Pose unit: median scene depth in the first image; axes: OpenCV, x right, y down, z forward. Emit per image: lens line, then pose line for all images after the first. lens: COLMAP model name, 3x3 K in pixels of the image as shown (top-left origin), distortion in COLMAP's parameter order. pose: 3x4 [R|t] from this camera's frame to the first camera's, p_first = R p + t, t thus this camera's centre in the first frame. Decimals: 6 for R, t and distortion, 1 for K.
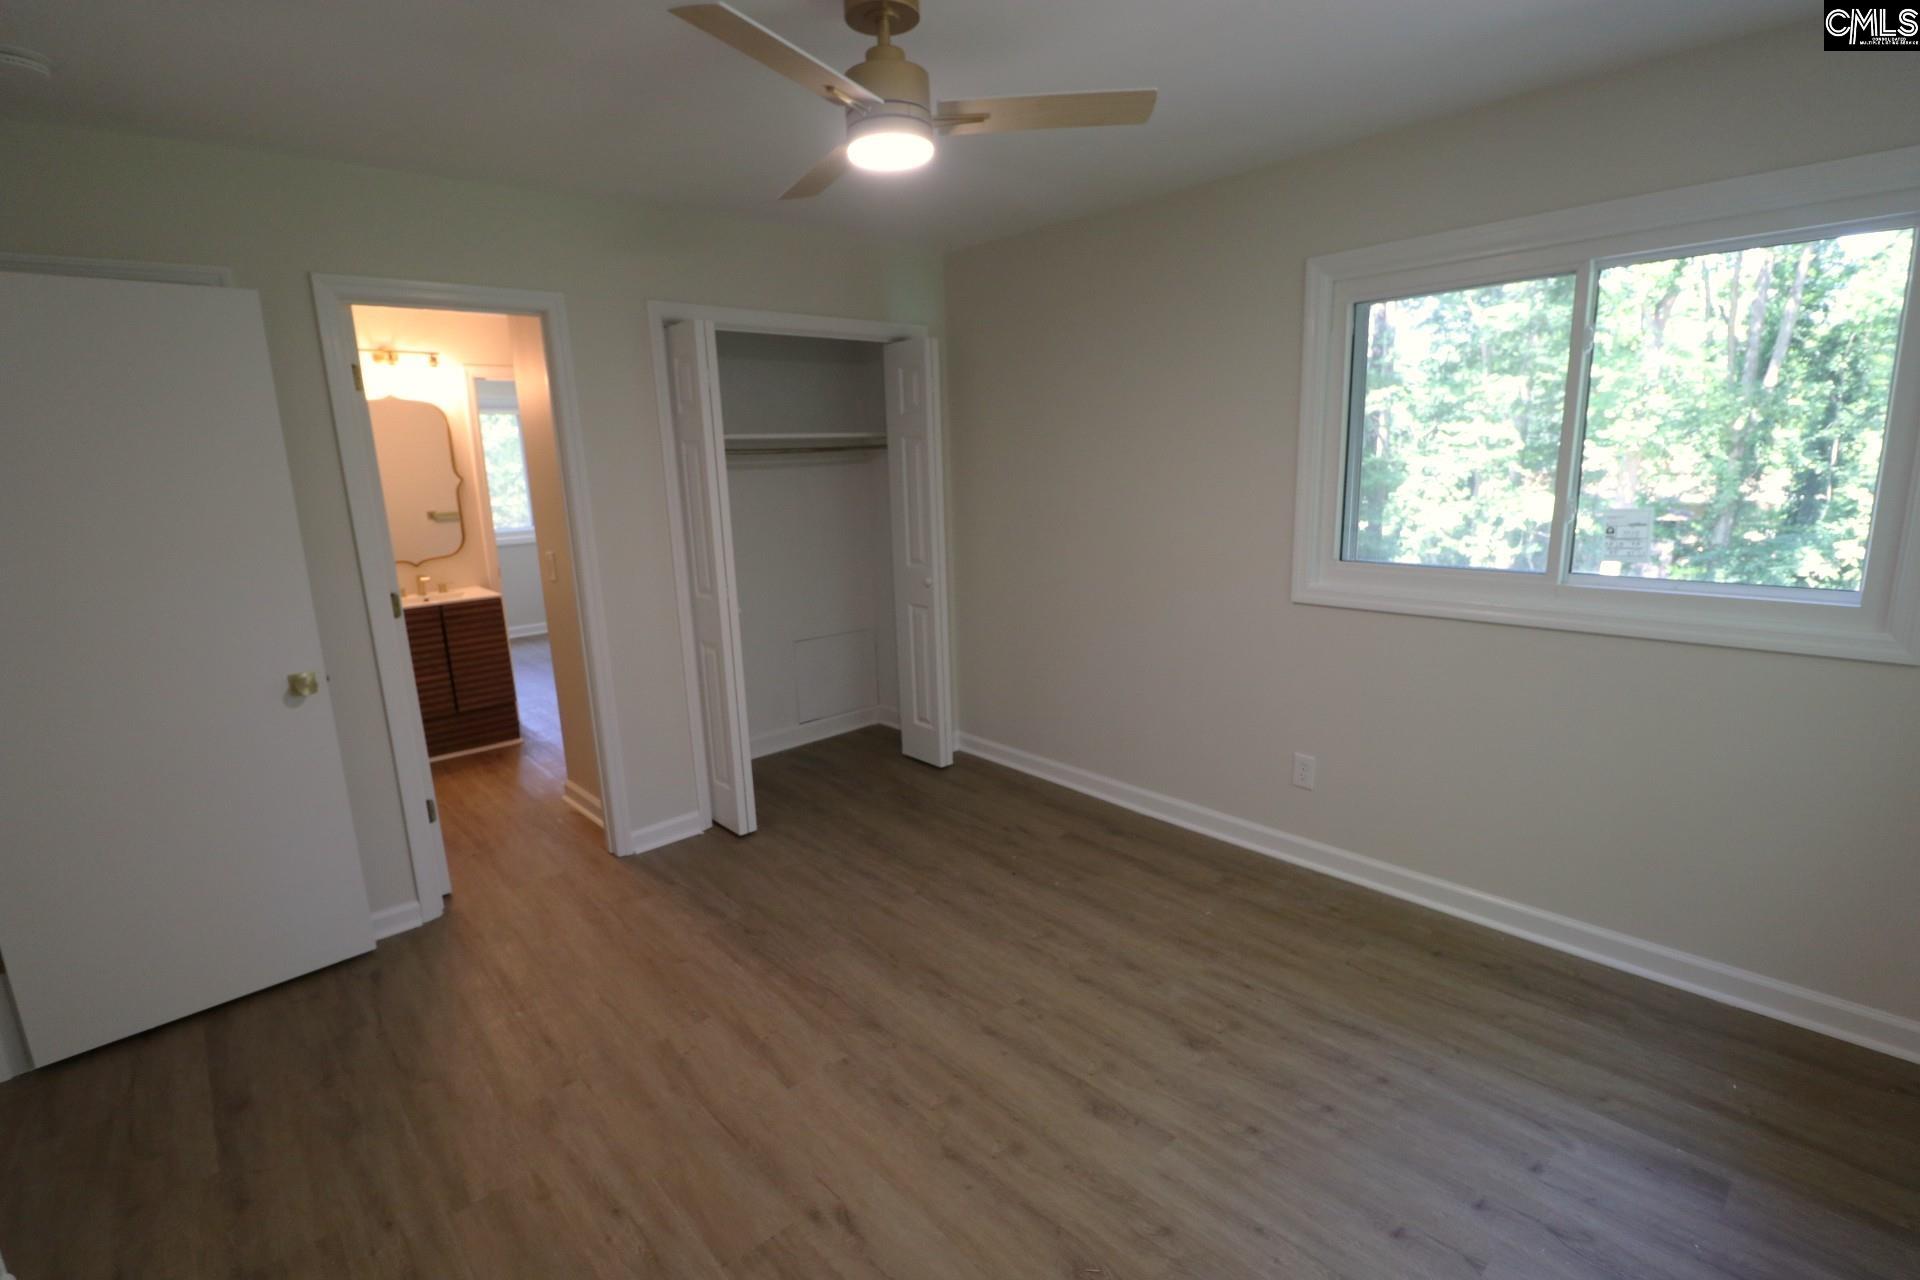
lens RADIAL K [[887.7, 0, 960.9], [0, 887.7, 644.2], [0, 0, 1]] dist [-0.000837, -0.012243]
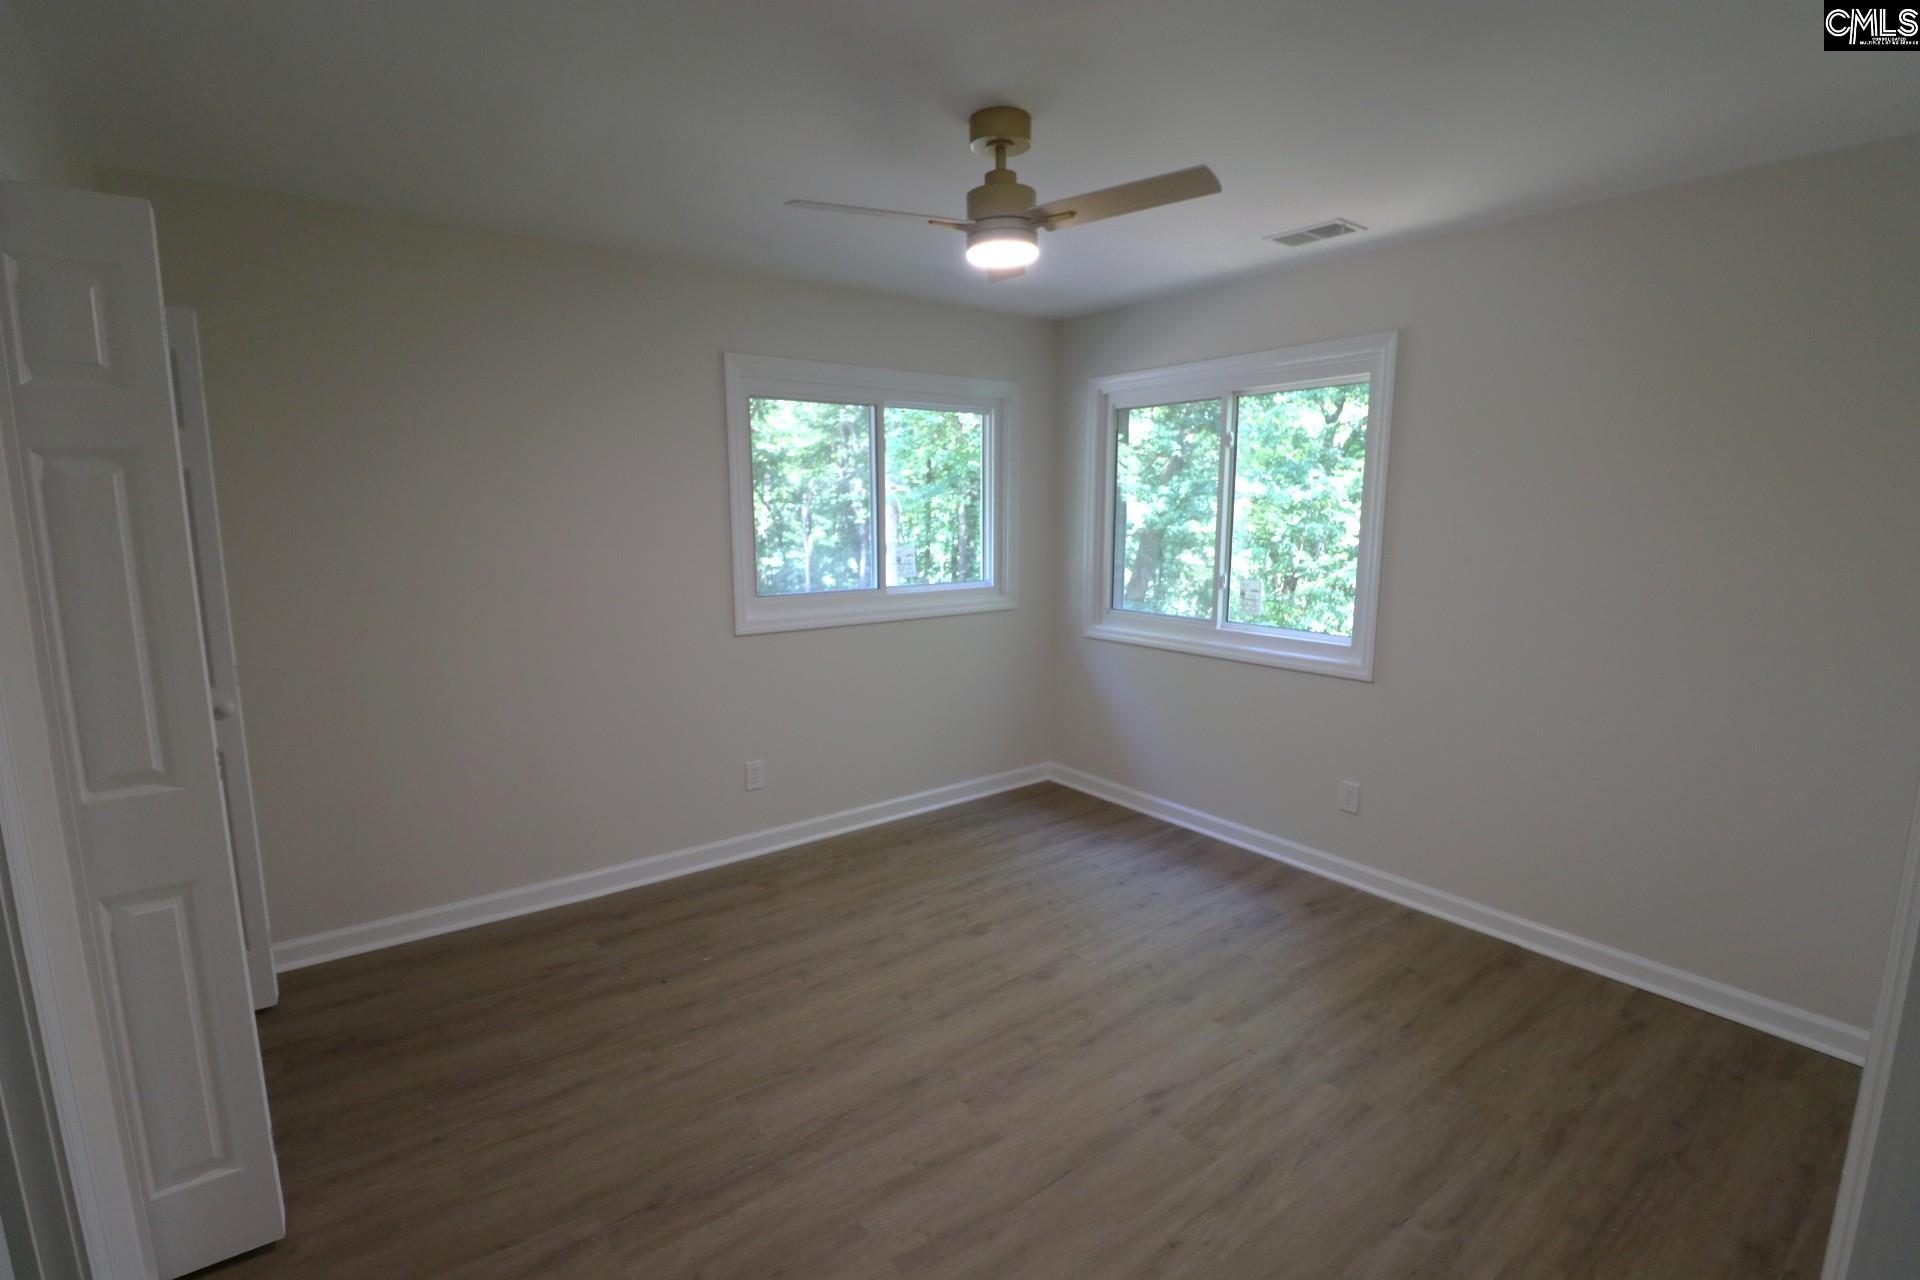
lens RADIAL K [[887.7, 0, 960.9], [0, 887.7, 644.2], [0, 0, 1]] dist [-0.000837, -0.012243]
pose [[0.079366, -0.120887, 0.989488, -1.002573], [0.204652, 0.973452, 0.102513, -0.125532], [-0.975612, 0.194365, 0.101999, 0.767290]]
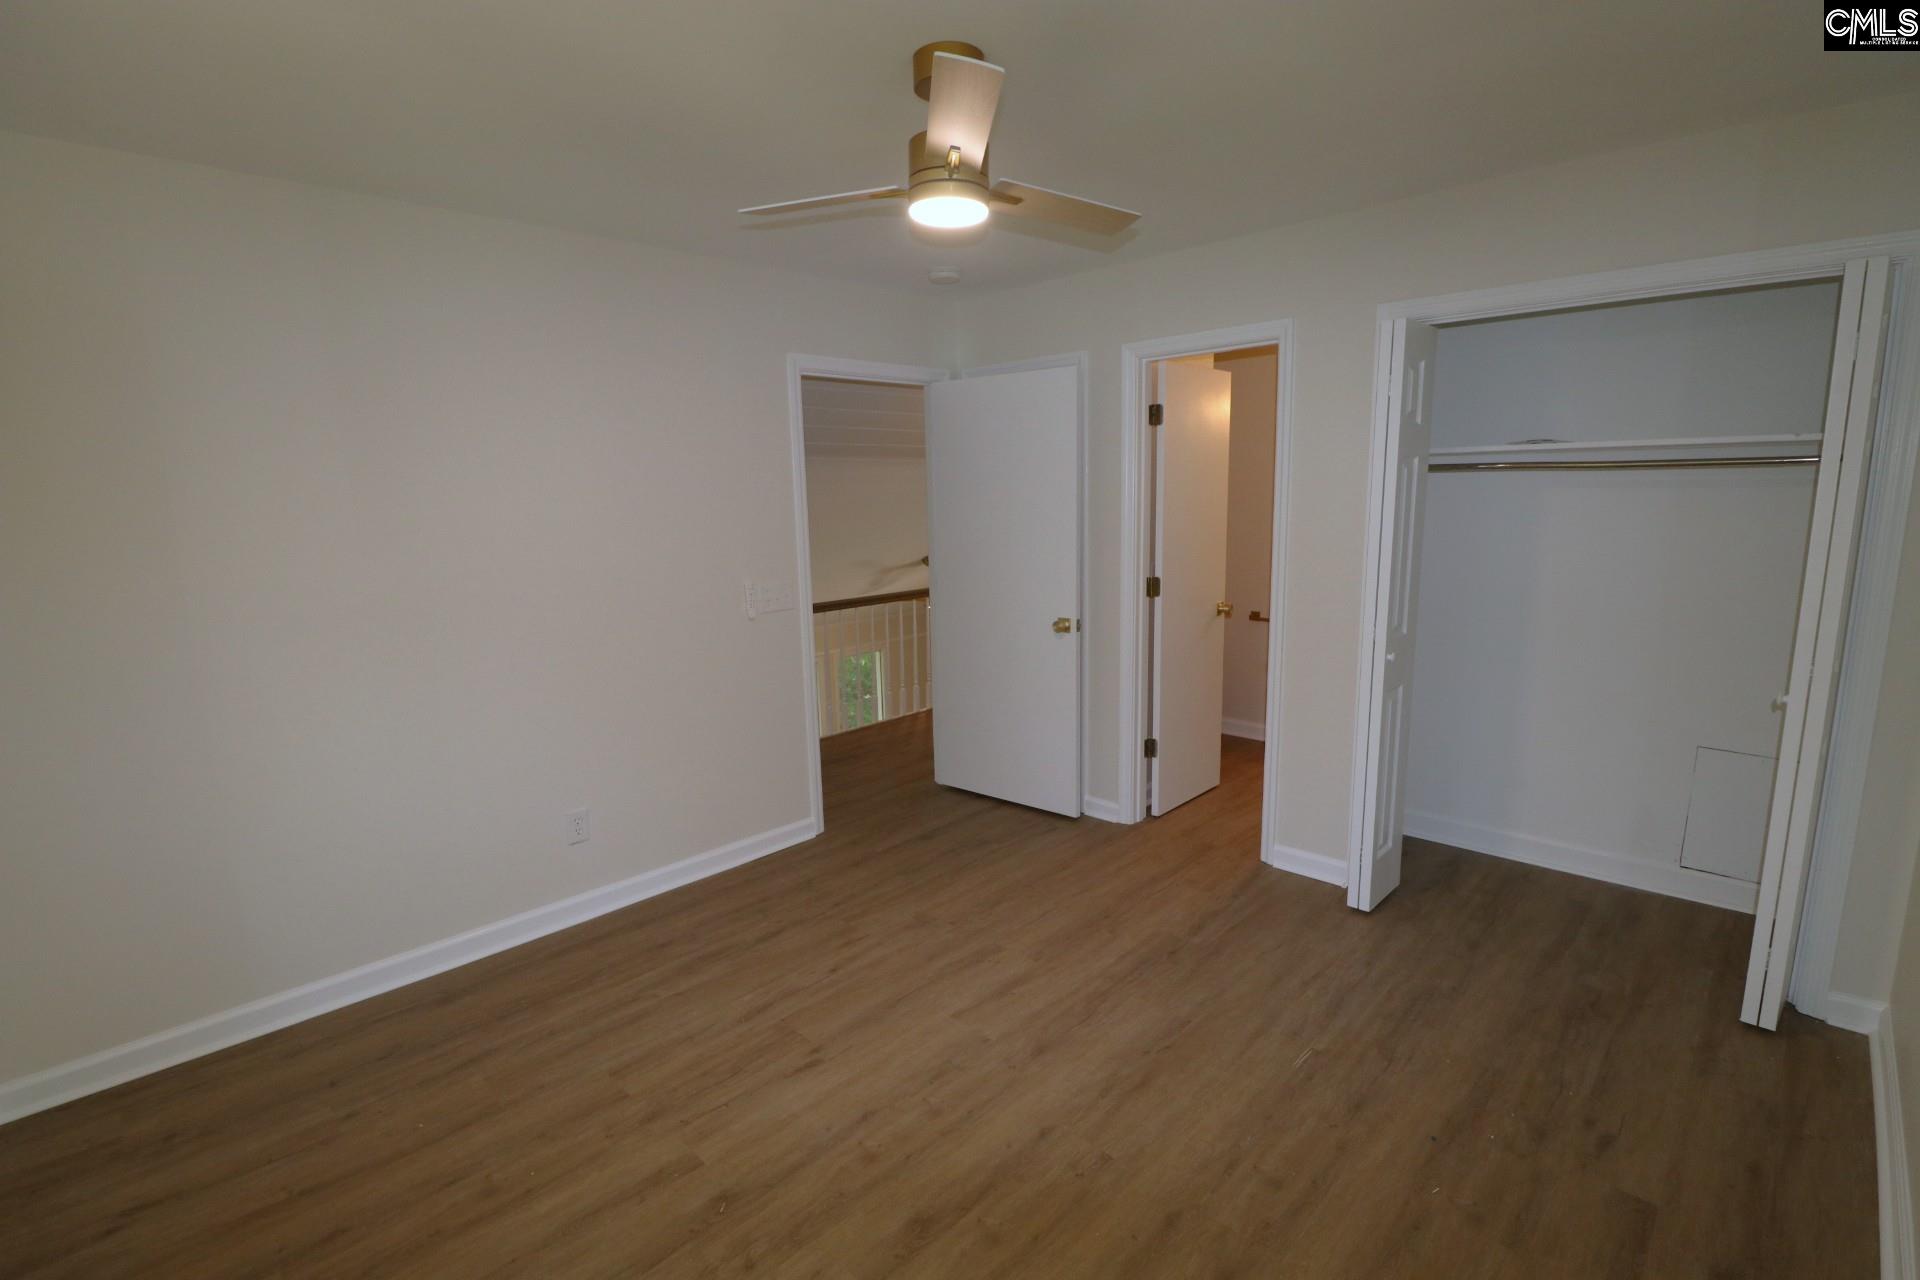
lens RADIAL K [[887.7, 0, 960.9], [0, 887.7, 644.2], [0, 0, 1]] dist [-0.000837, -0.012243]
pose [[0.070910, 0.203428, -0.976519, 0.794437], [-0.189727, 0.963862, 0.187014, -0.188392], [0.979273, 0.172011, 0.106944, 0.731895]]
